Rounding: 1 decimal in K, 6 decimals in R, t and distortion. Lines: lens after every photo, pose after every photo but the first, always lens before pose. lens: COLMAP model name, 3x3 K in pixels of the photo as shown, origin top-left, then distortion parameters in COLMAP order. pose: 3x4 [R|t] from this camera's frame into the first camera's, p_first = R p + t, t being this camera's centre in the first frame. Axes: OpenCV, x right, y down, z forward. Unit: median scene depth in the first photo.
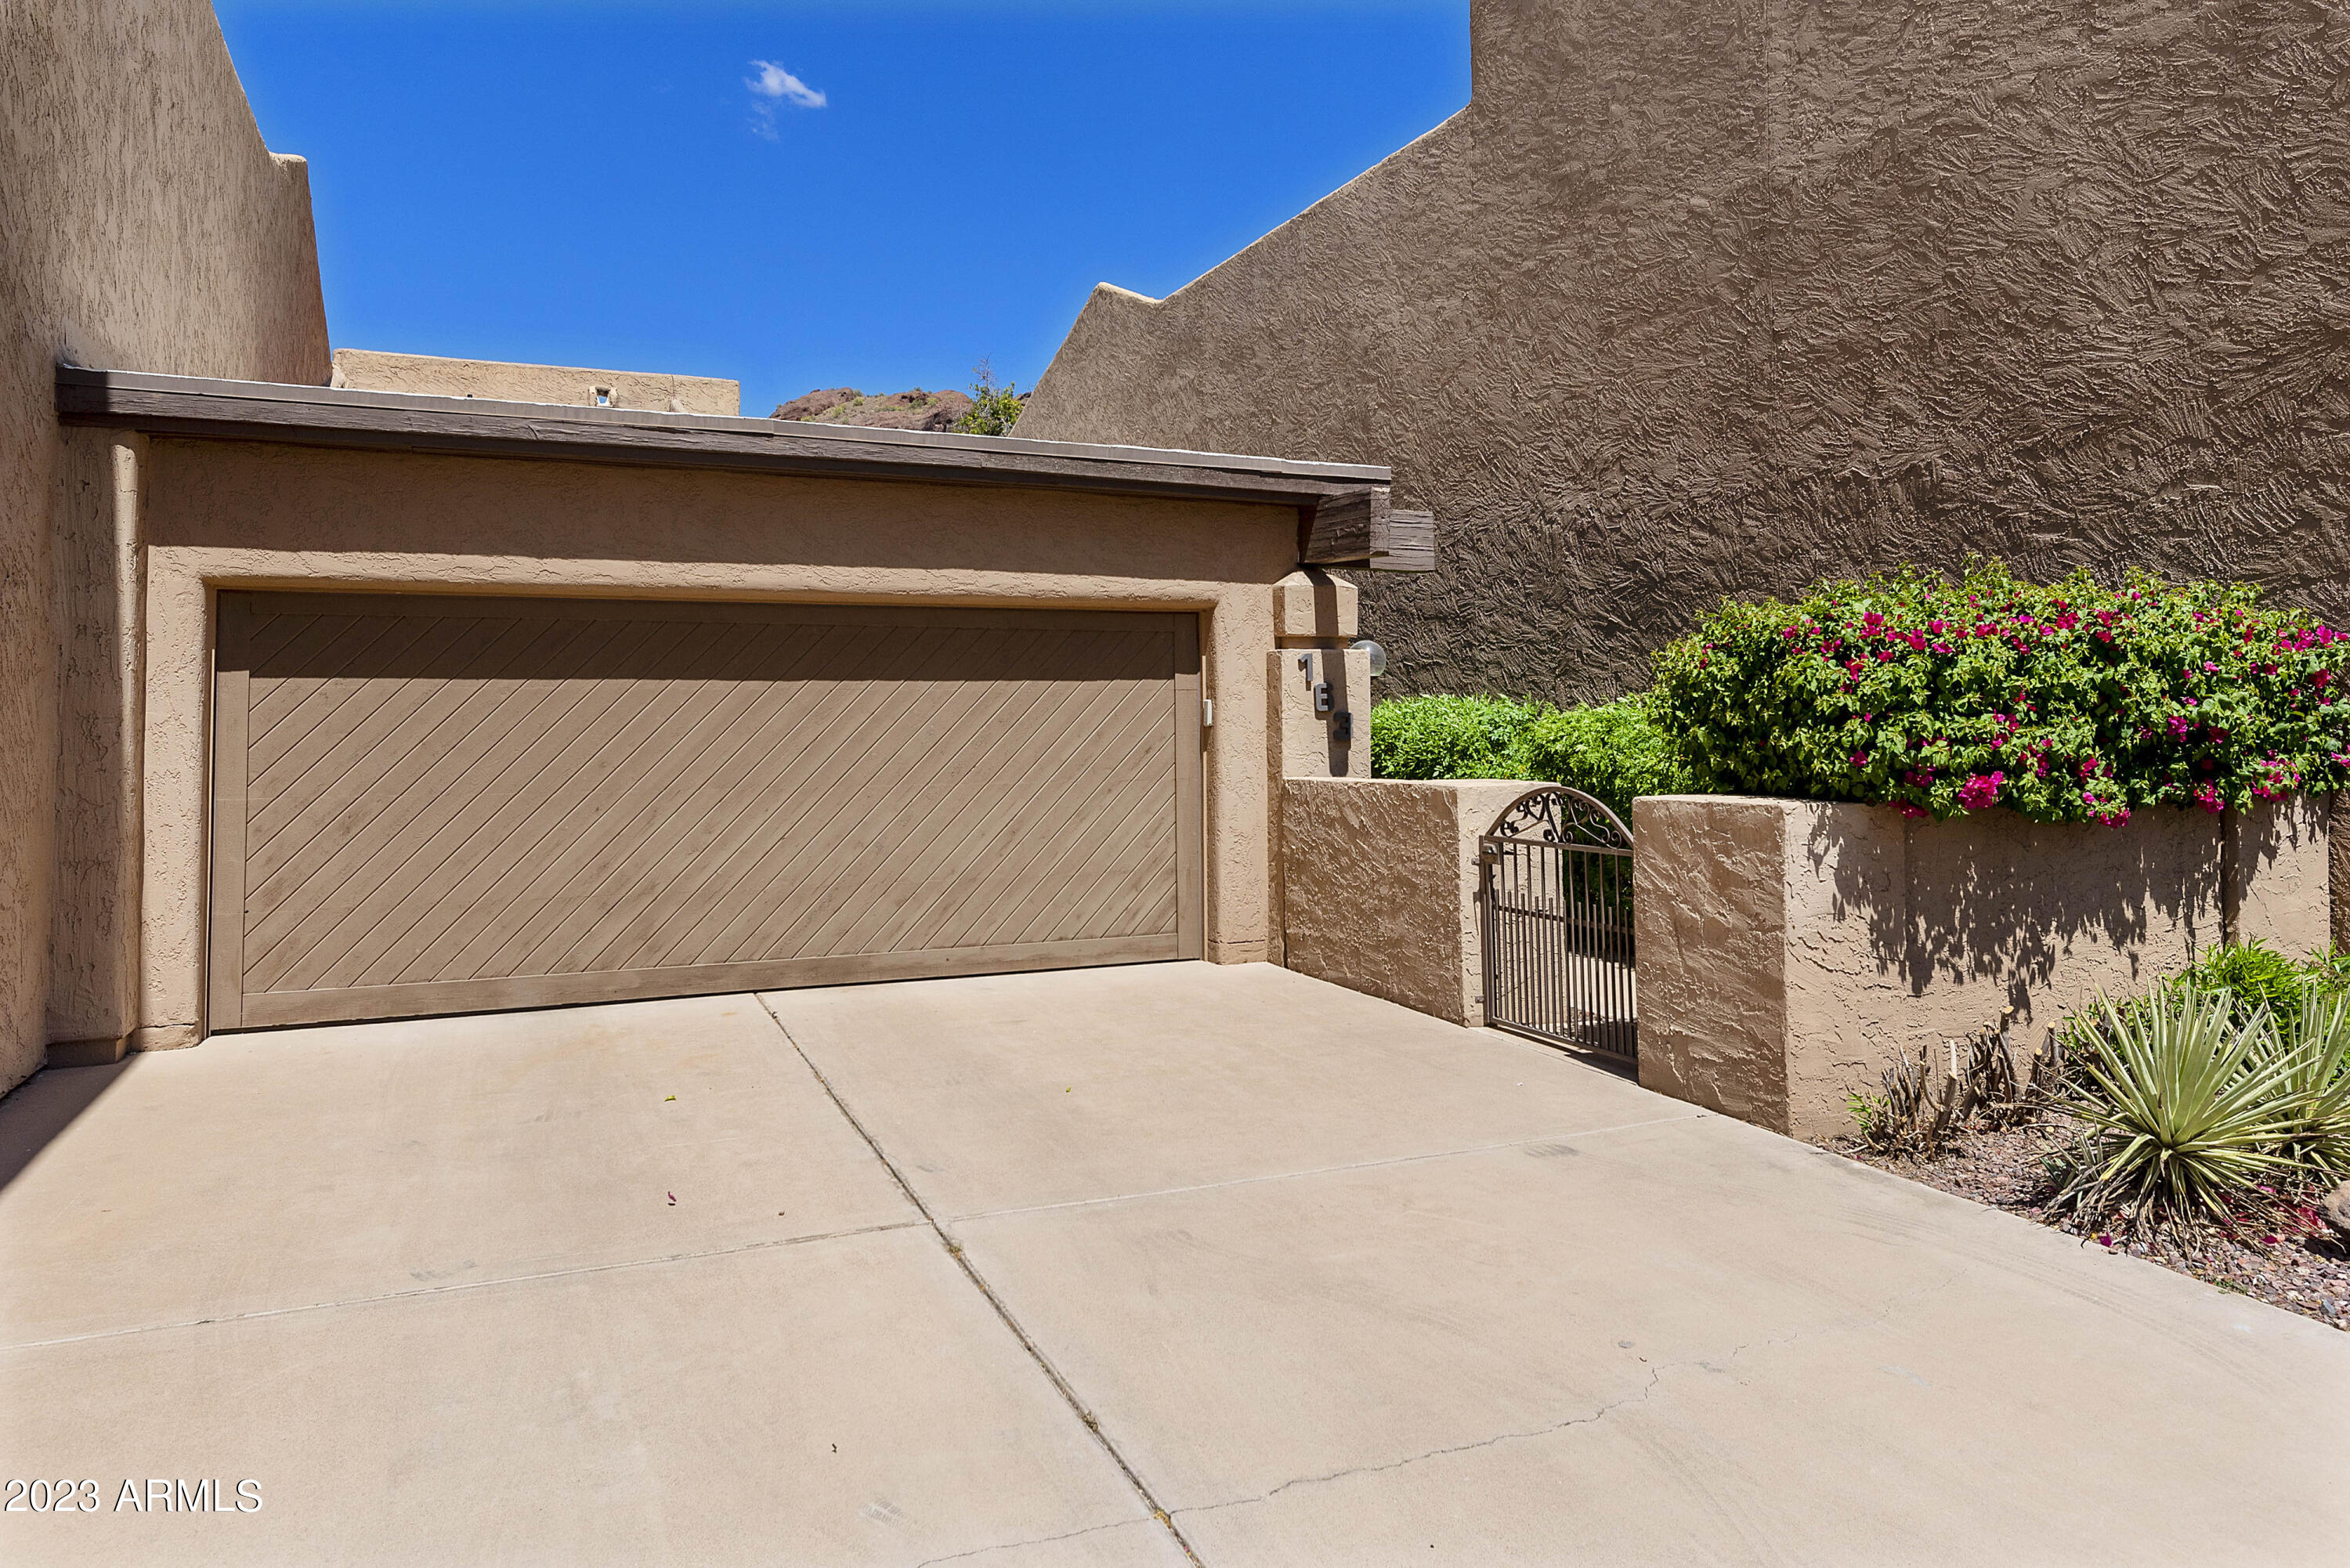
lens RADIAL K [[1483.0, 0, 1176.8], [0, 1483.0, 775.0], [0, 0, 1]] dist [-0.002310, -0.000074]
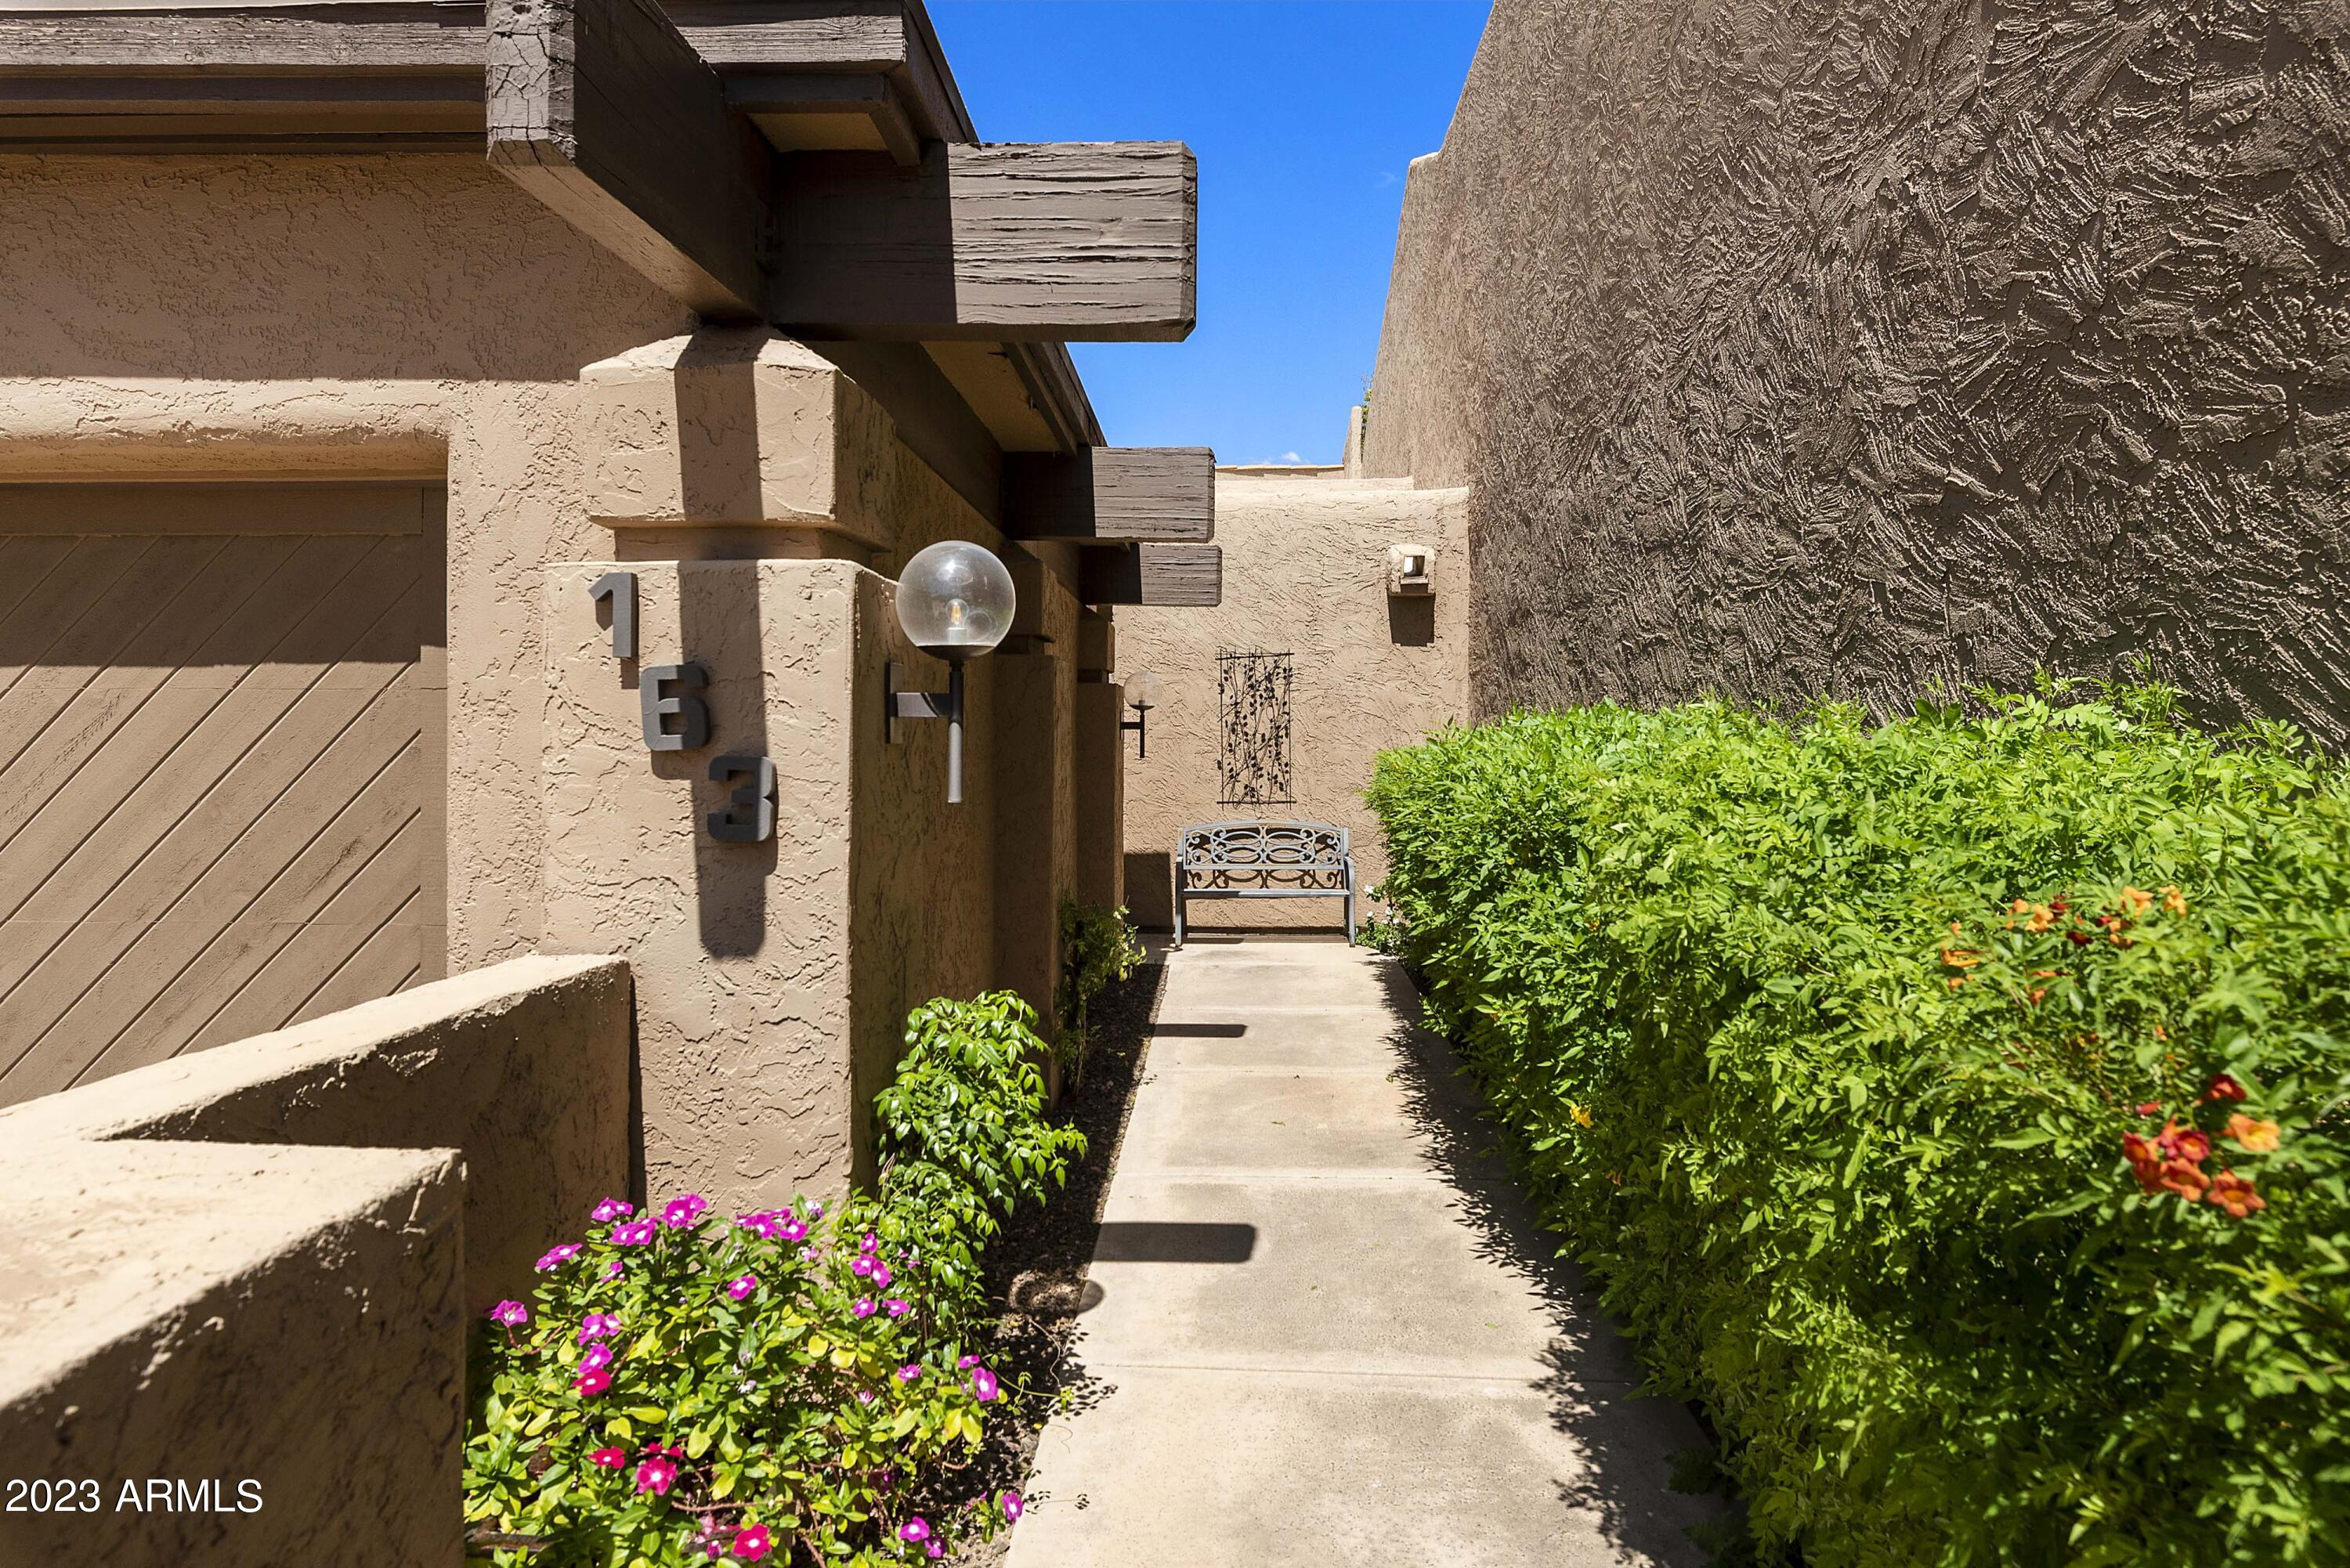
lens RADIAL K [[1339.5, 0, 1175.6], [0, 1339.5, 785.9], [0, 0, 1]] dist [0.006748, 0.001146]
pose [[0.904327, 0.024418, -0.426142, 0.289315], [-0.022864, 0.999700, 0.008764, -0.036782], [0.426228, 0.001817, 0.904614, 0.704924]]
